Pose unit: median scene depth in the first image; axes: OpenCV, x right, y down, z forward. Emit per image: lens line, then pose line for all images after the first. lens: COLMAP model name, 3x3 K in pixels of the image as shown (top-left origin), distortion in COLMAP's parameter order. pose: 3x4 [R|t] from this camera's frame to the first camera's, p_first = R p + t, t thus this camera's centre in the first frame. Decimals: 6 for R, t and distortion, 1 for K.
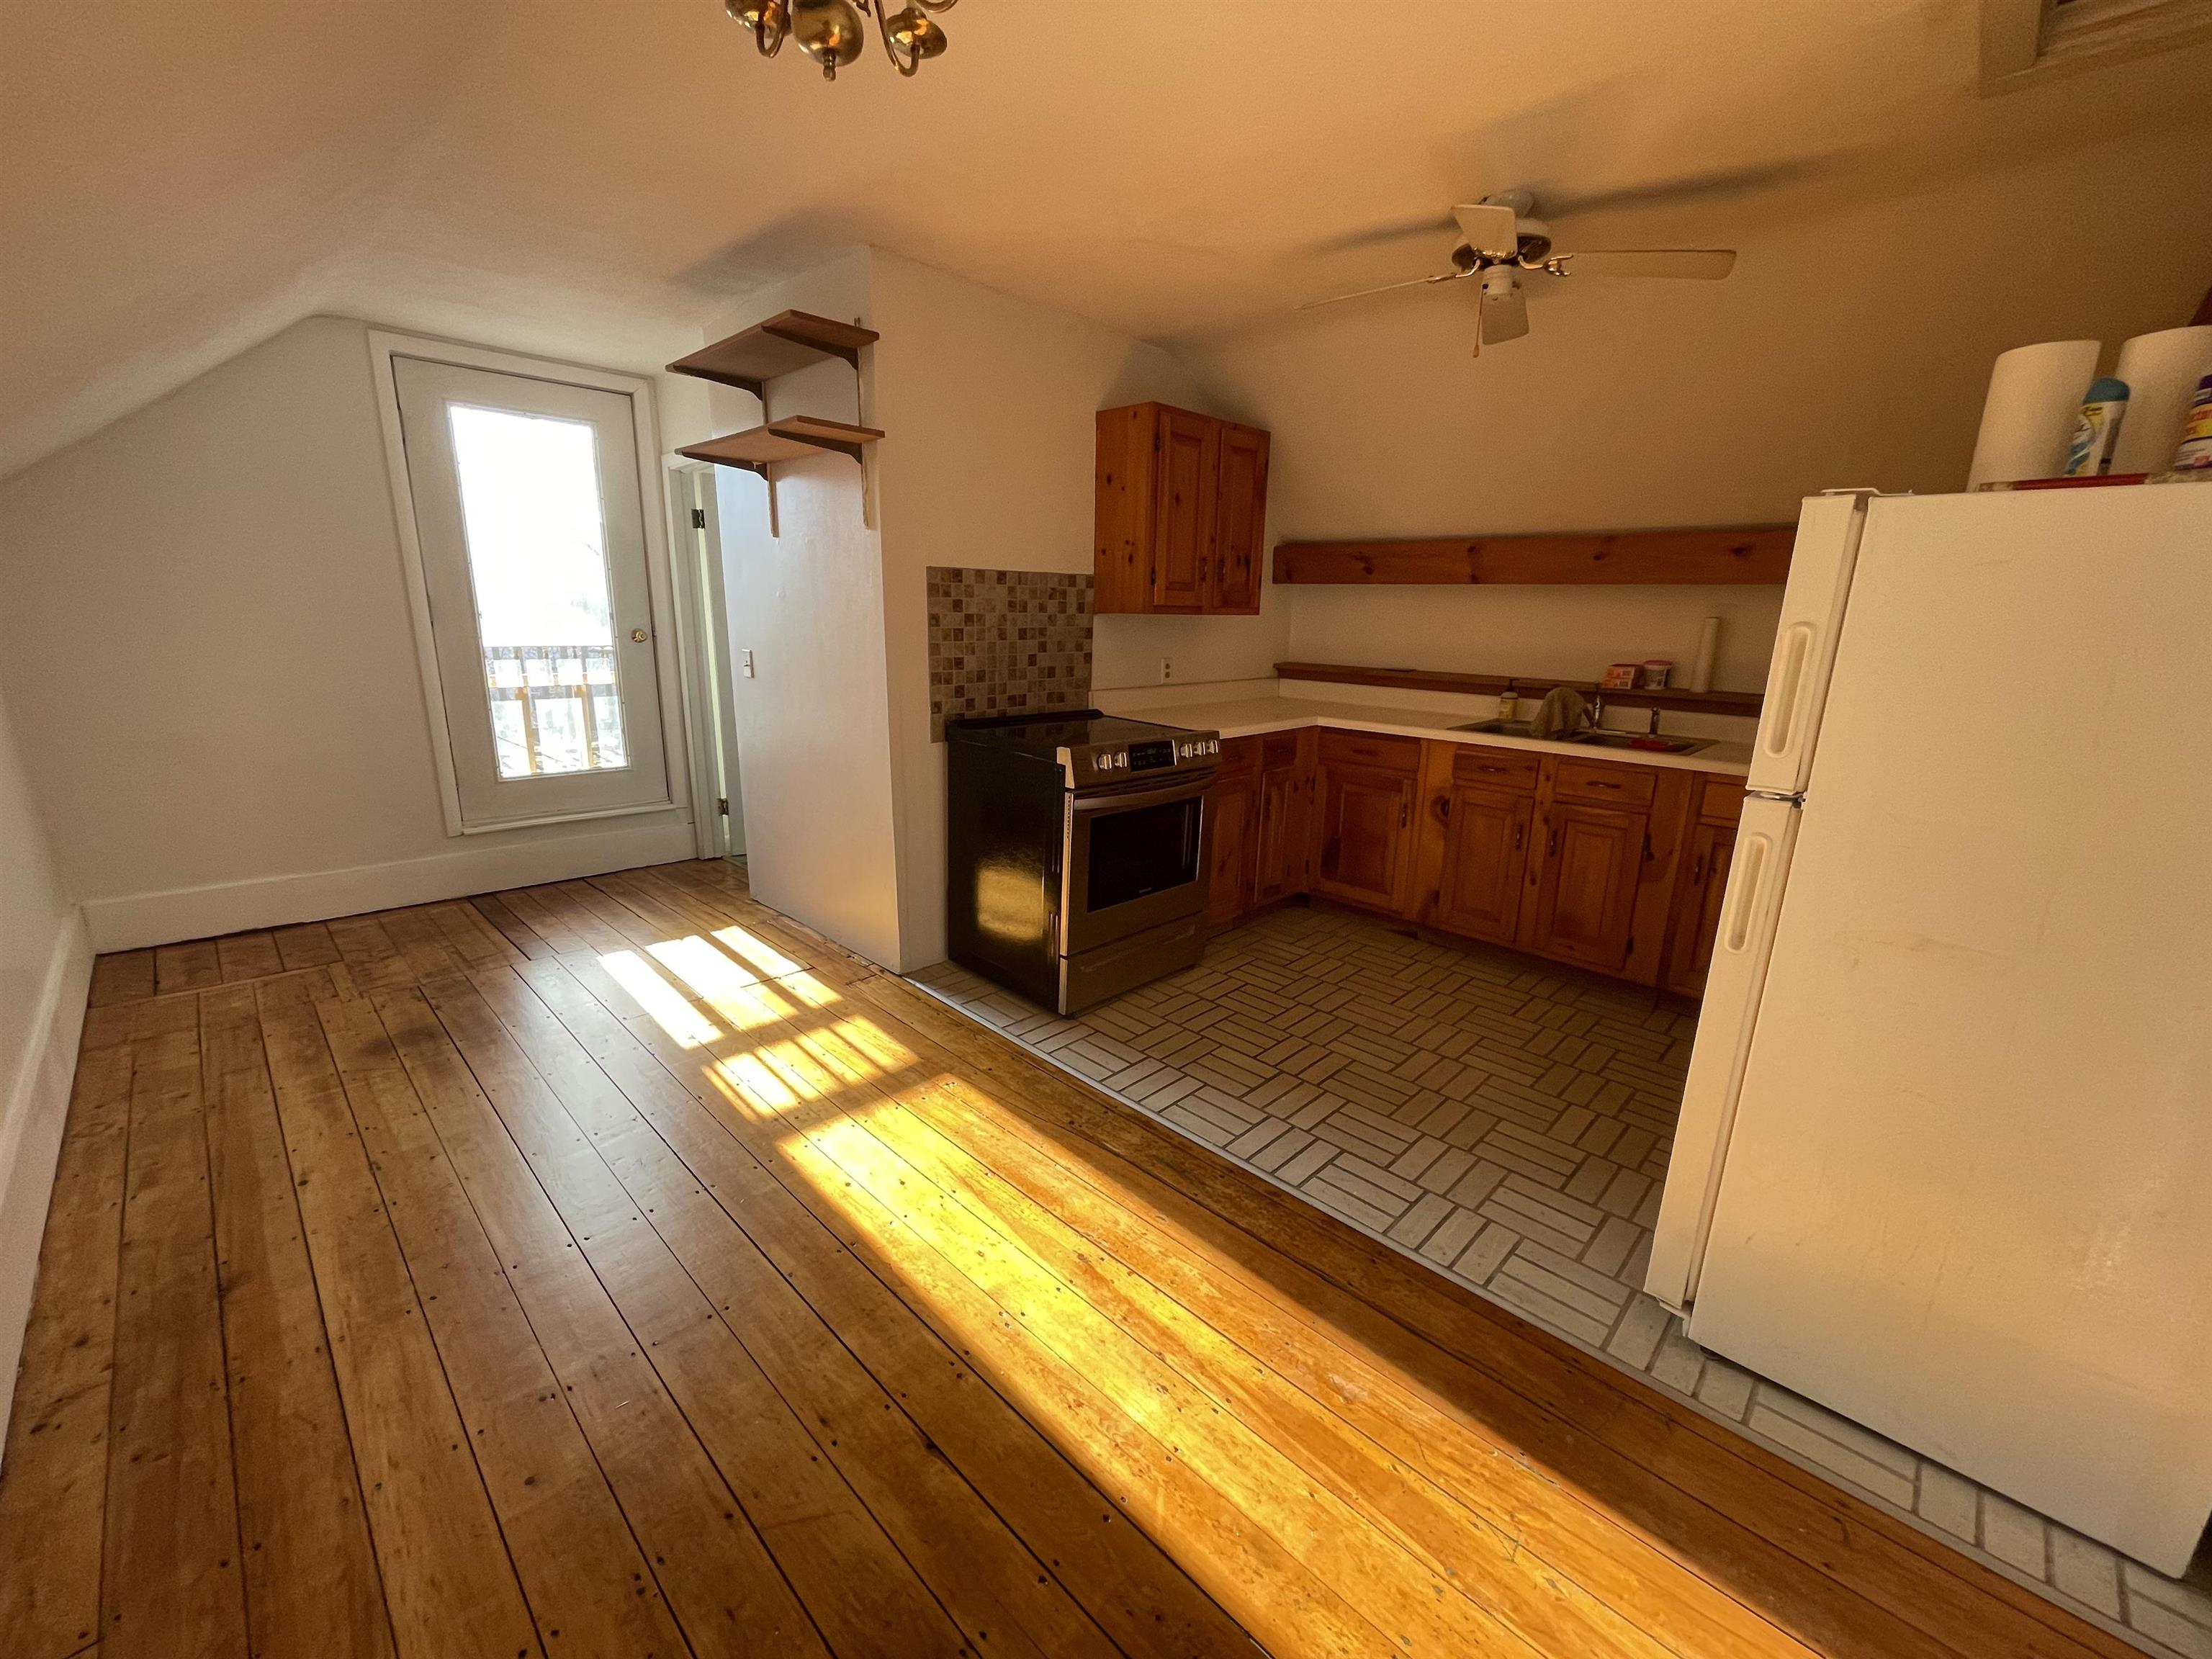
lens RADIAL K [[891.5, 0, 1107.6], [0, 891.5, 831.8], [0, 0, 1]] dist [-0.001640, -0.000238]
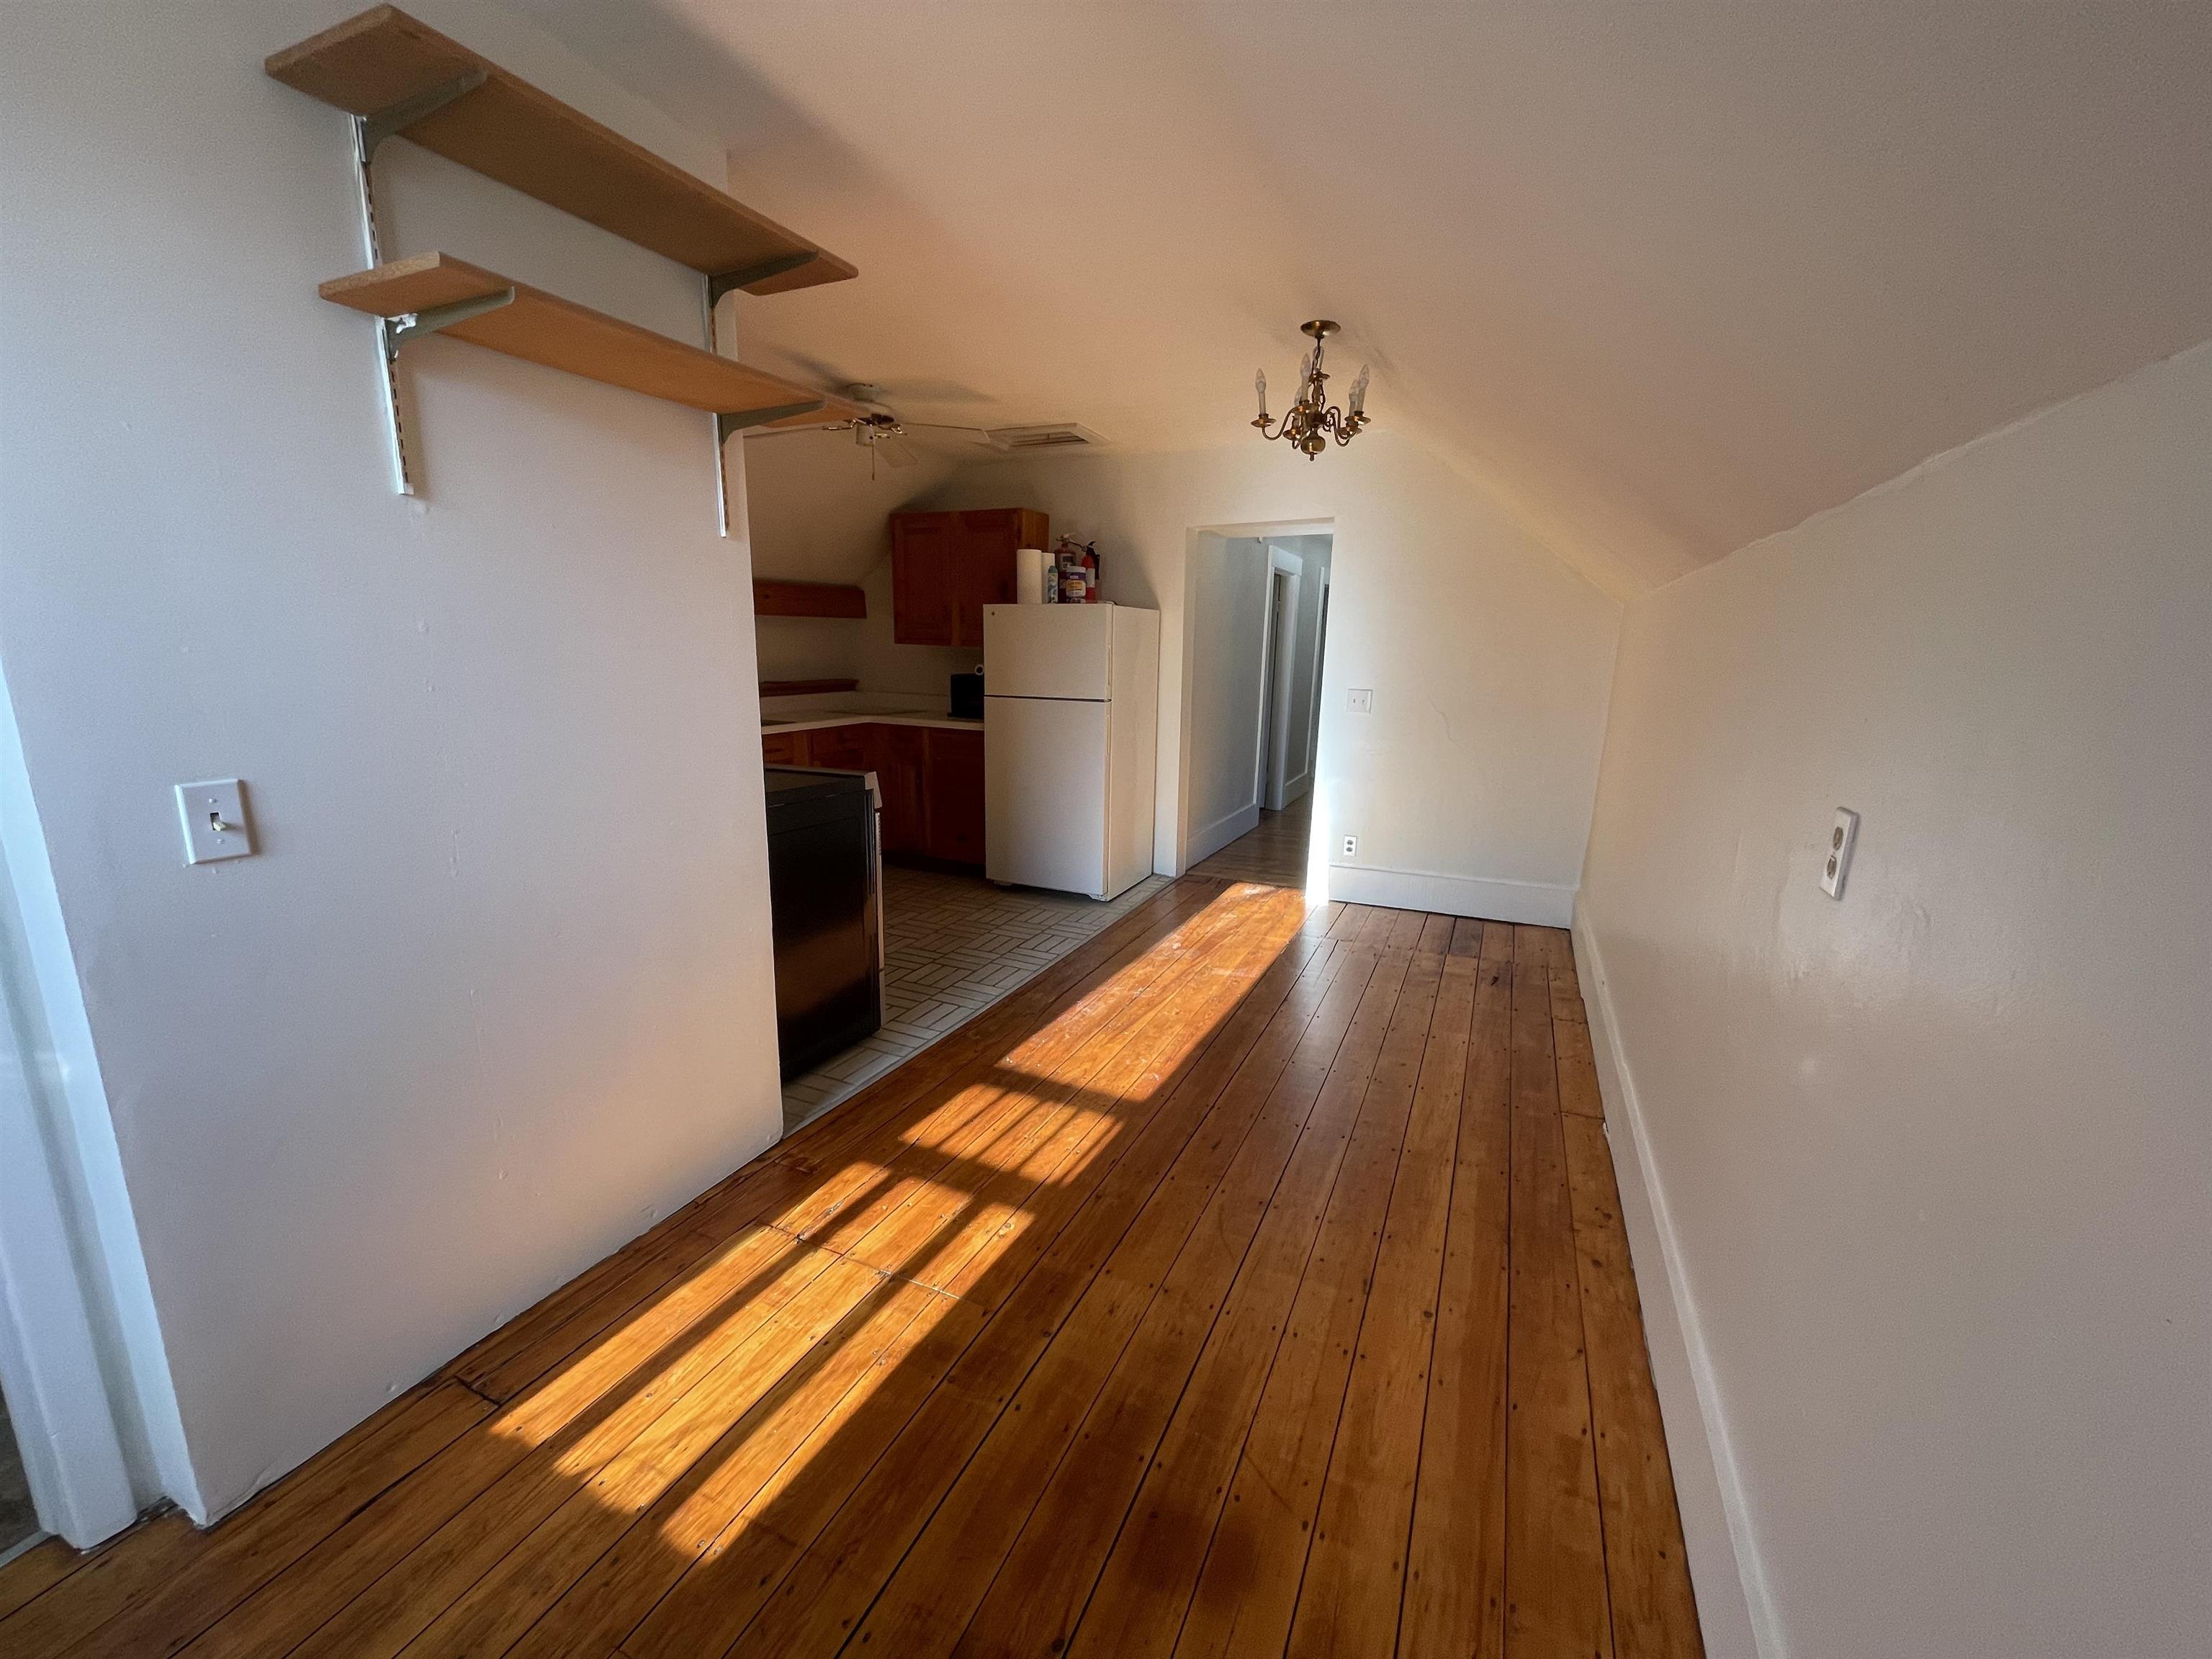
lens RADIAL K [[891.5, 0, 1107.6], [0, 891.5, 831.8], [0, 0, 1]] dist [-0.001640, -0.000238]
pose [[-0.344097, -0.222153, 0.912275, -1.343737], [0.208696, 0.929207, 0.304993, -0.349514], [-0.915447, 0.295335, -0.273375, 1.250259]]
